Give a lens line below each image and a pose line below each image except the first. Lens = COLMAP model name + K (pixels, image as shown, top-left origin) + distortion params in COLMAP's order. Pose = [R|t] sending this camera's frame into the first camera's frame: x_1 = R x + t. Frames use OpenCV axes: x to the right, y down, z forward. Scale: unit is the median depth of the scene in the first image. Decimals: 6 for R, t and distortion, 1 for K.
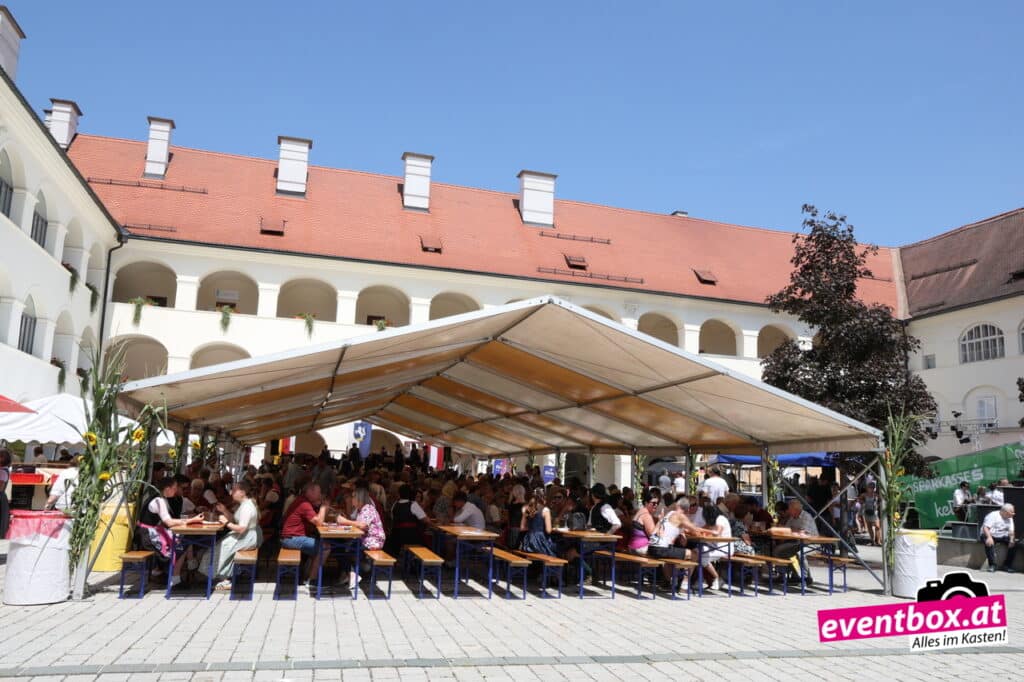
lens RADIAL K [[796.2, 0, 512.0], [0, 796.2, 341.0], [0, 0, 1]] dist [-0.010737, 0.003441]
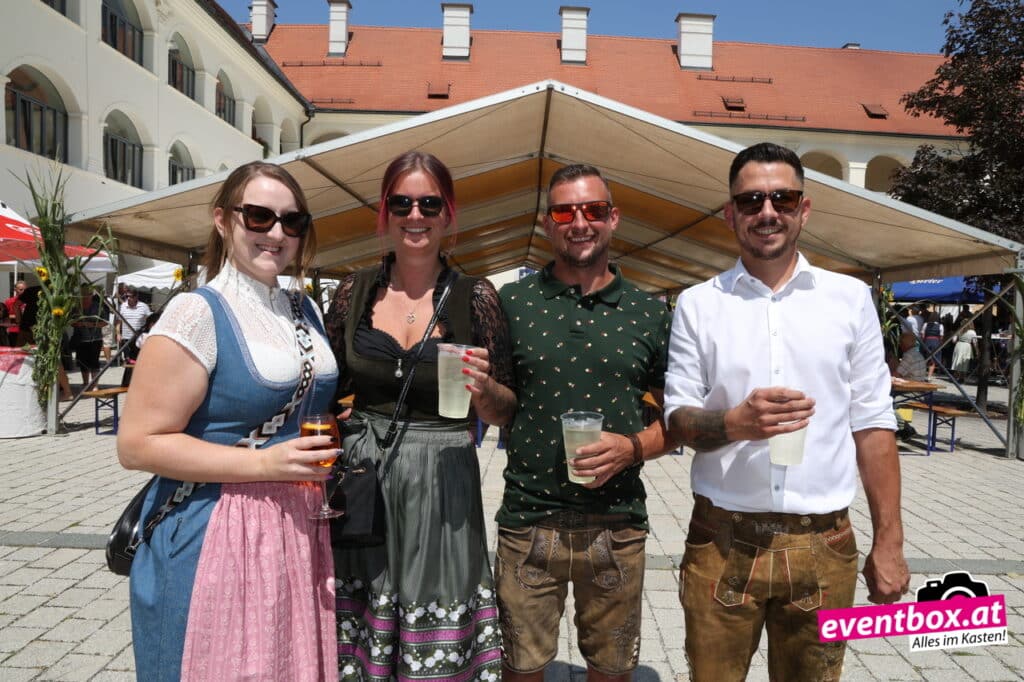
lens RADIAL K [[680.0, 0, 534.3], [0, 680.0, 346.0], [0, 0, 1]] dist [-0.086670, 0.063782]
pose [[0.966712, 0.003304, -0.255844, 0.064681], [0.049567, 0.978556, 0.199928, 0.021197], [0.251018, -0.205954, 0.945819, 0.101472]]
